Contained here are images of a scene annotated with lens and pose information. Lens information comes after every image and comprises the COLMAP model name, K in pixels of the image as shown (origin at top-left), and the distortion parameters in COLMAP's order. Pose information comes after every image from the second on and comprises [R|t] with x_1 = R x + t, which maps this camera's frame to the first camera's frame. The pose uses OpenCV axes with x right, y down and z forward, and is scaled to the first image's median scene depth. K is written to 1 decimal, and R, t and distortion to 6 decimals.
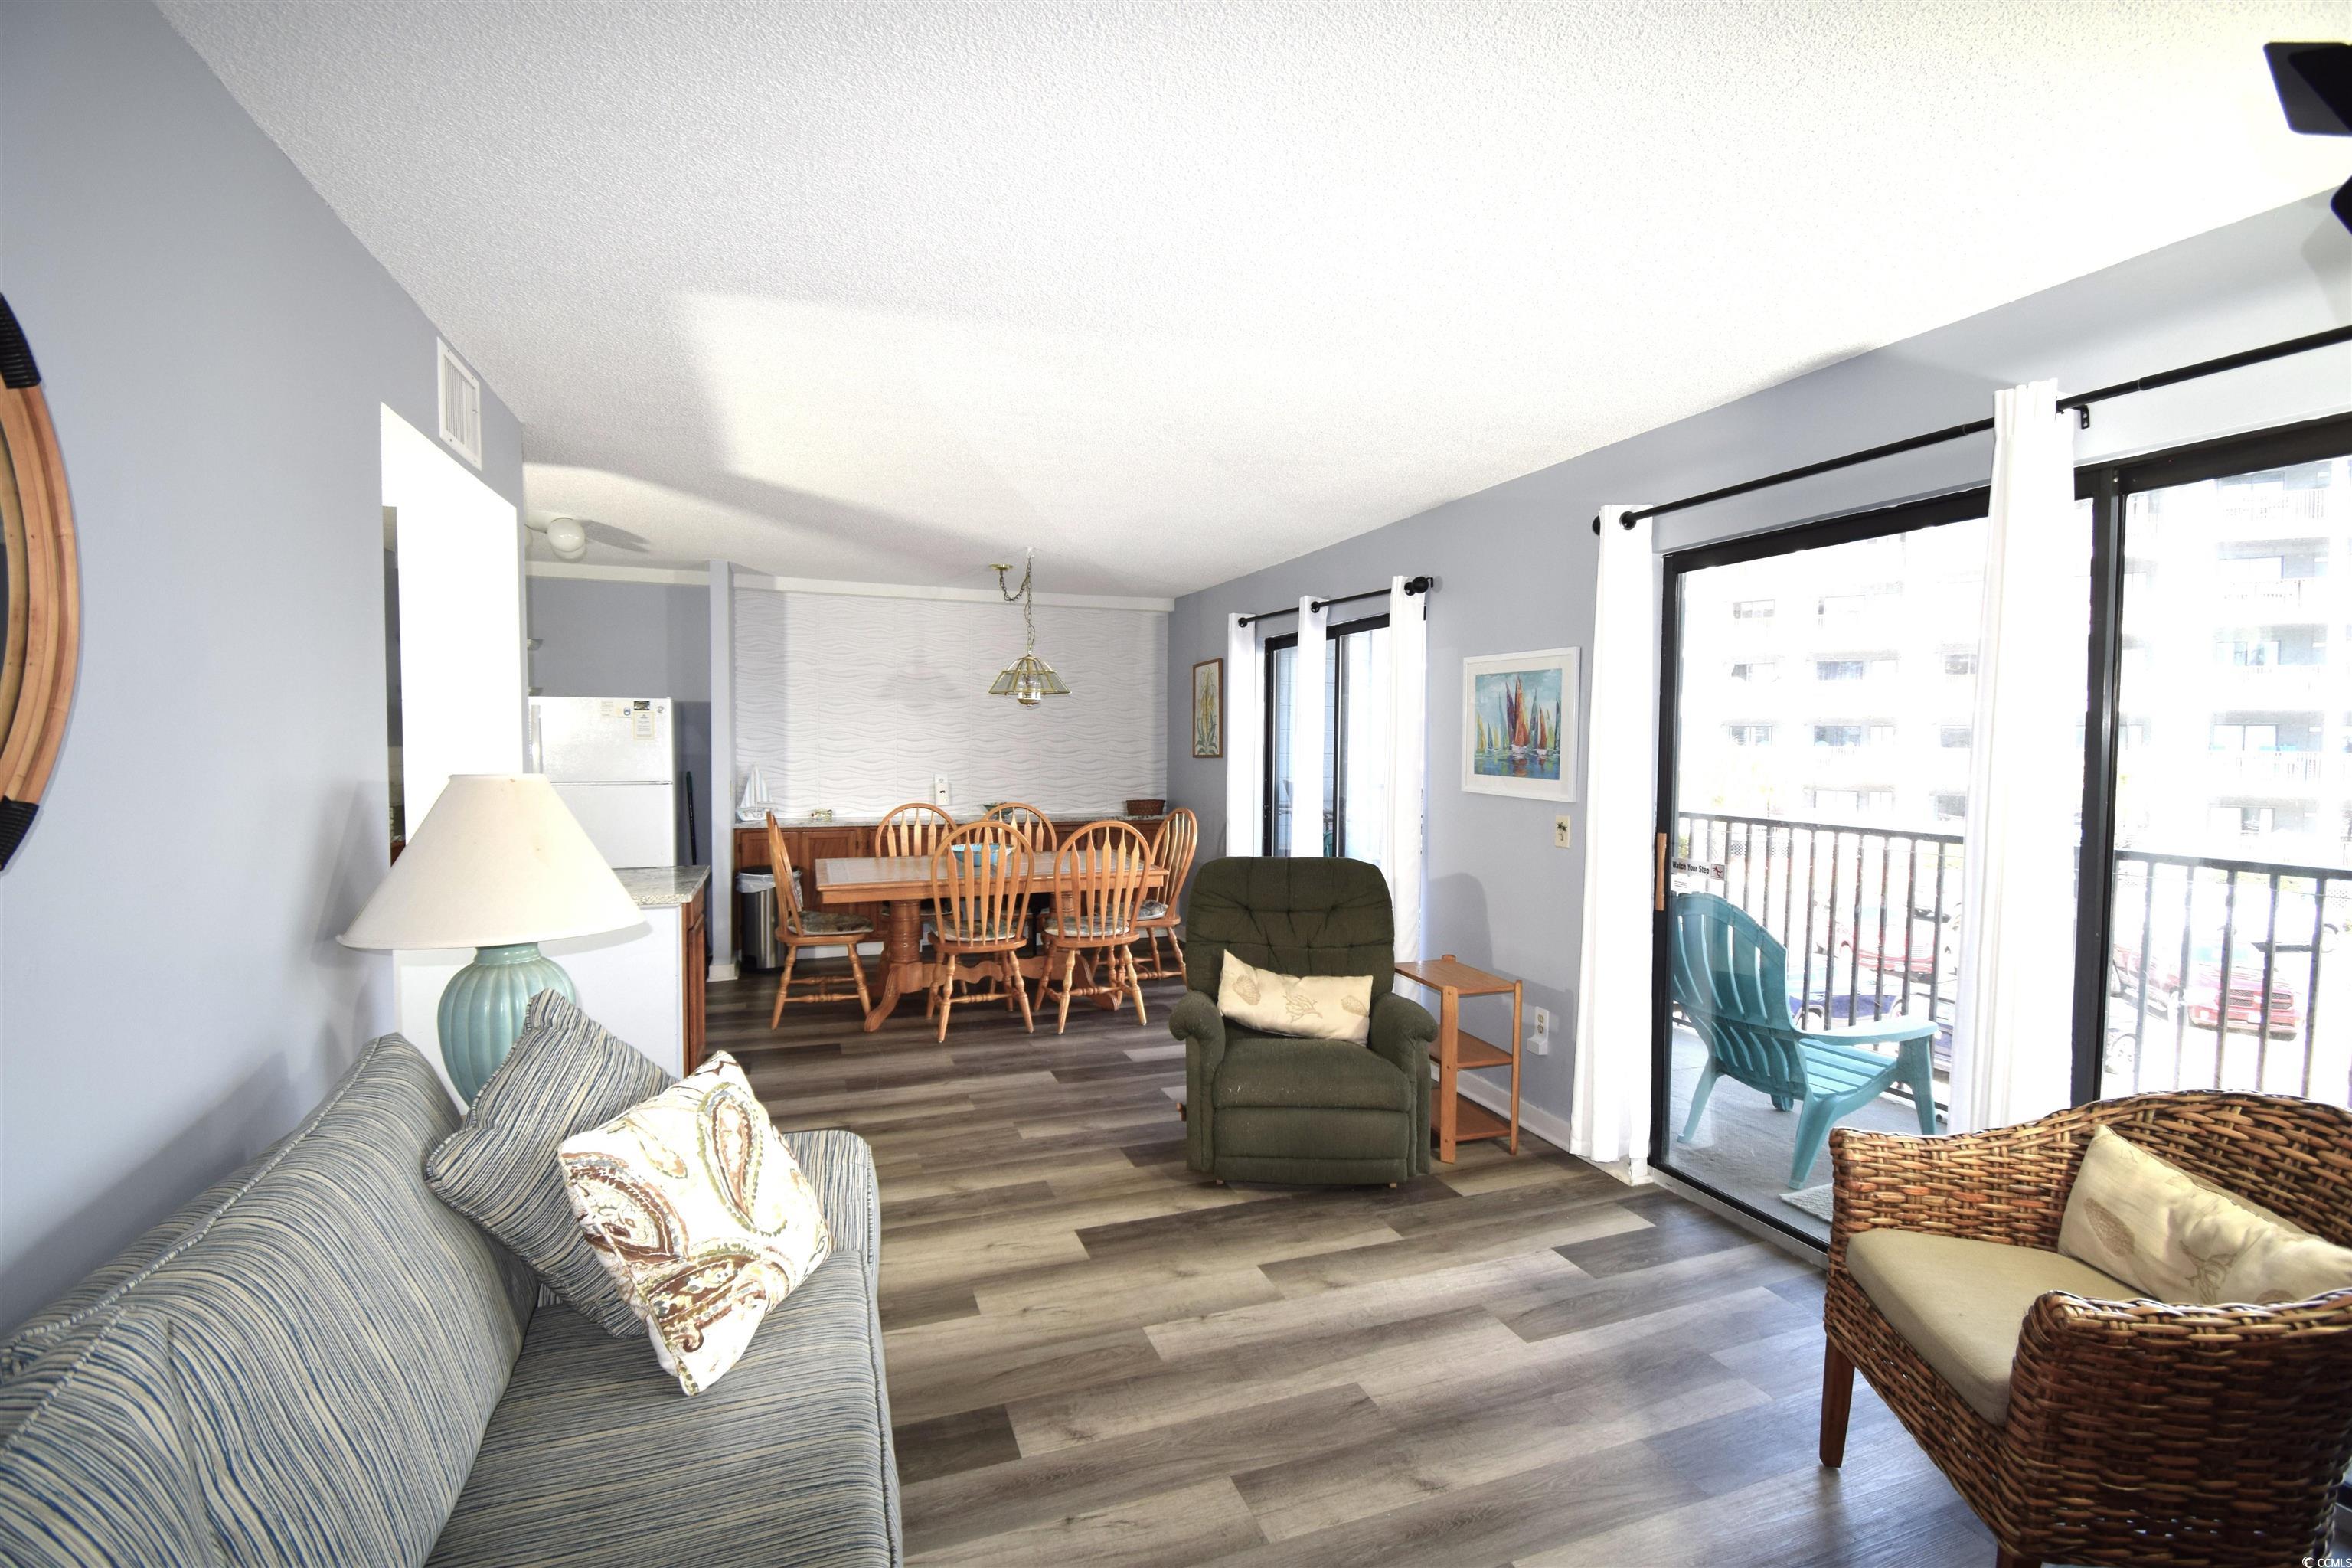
lens RADIAL K [[1025.6, 0, 1176.0], [0, 1025.6, 784.0], [0, 0, 1]] dist [-0.001796, -0.014030]
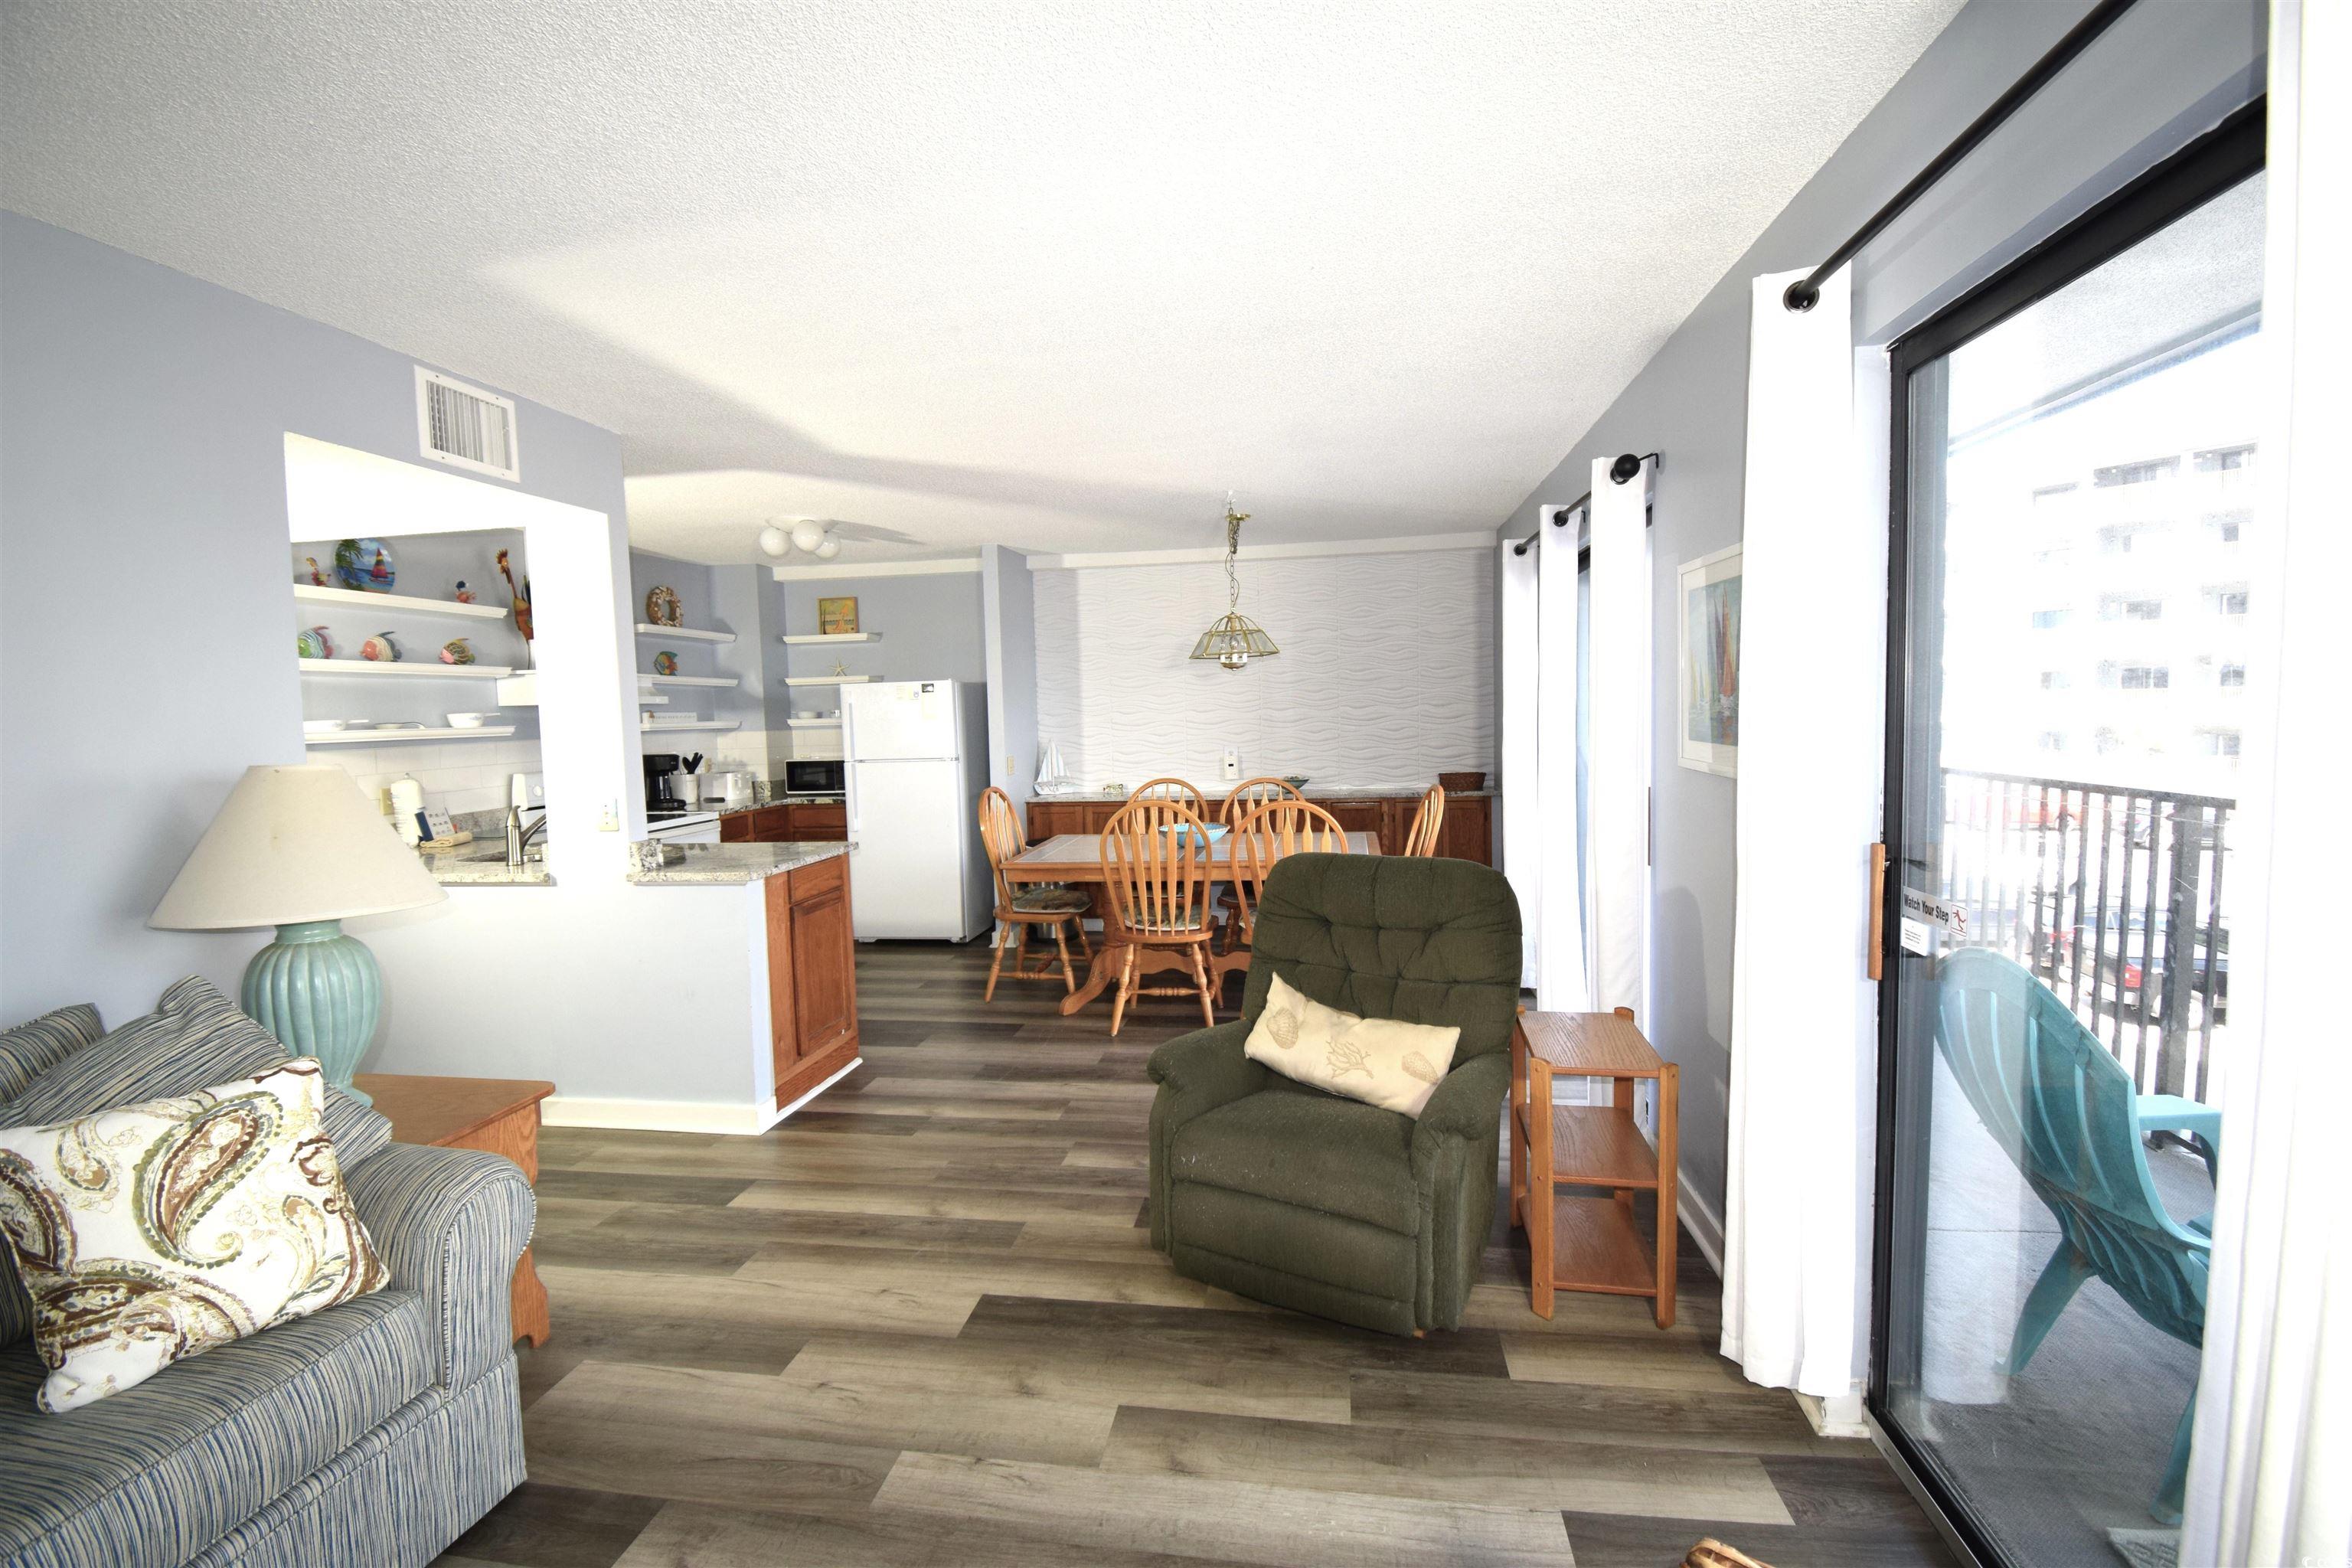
lens RADIAL K [[1025.6, 0, 1176.0], [0, 1025.6, 784.0], [0, 0, 1]] dist [-0.001796, -0.014030]
pose [[0.874698, 0.002772, -0.484661, 0.374410], [0.012478, 0.999523, 0.028238, -0.004676], [0.484508, -0.030747, 0.874246, 0.296687]]
